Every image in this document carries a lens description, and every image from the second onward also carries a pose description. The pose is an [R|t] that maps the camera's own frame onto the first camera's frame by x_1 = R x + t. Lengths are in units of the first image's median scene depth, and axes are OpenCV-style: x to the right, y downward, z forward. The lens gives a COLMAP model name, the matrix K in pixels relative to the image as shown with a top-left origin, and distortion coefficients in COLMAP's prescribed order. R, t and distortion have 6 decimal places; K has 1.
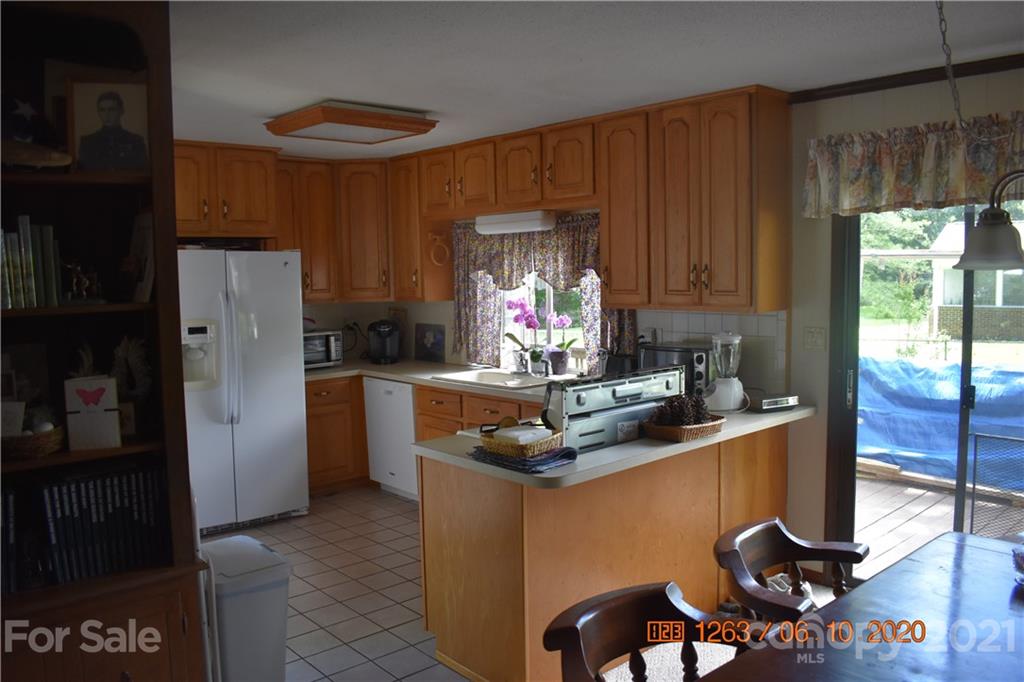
lens RADIAL K [[804.0, 0, 512.0], [0, 804.0, 341.0], [0, 0, 1]] dist [-0.069409, 0.002487]
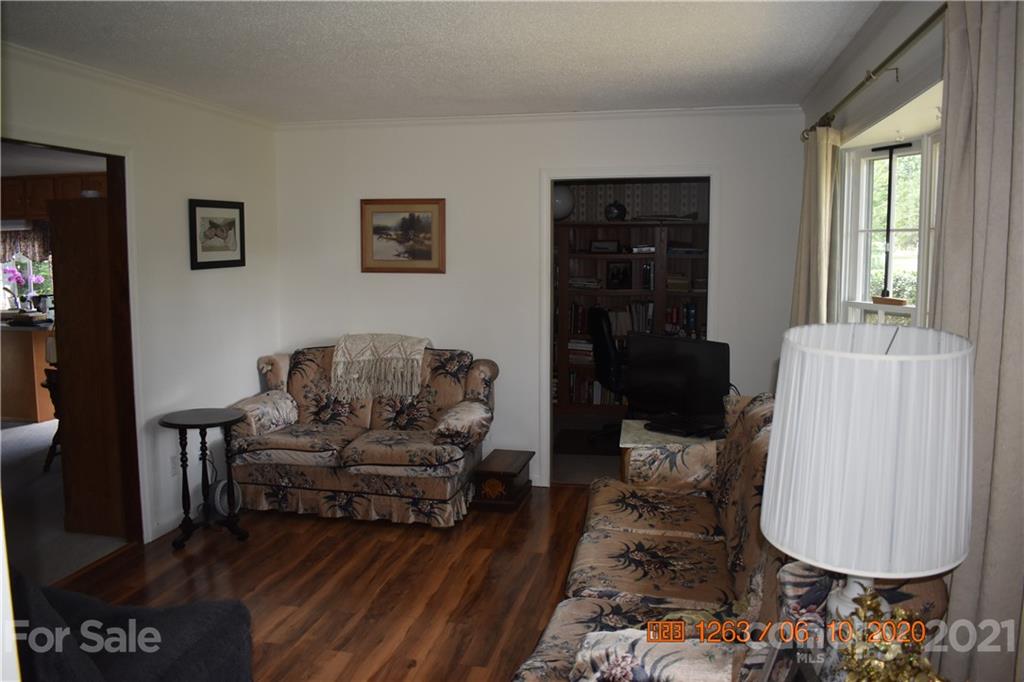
lens RADIAL K [[804.0, 0, 512.0], [0, 804.0, 341.0], [0, 0, 1]] dist [-0.069409, 0.002487]
pose [[0.809471, -0.052408, 0.584816, -0.117515], [0.044612, 0.998619, 0.027741, 0.115656], [-0.585463, 0.003634, 0.810691, -1.091754]]
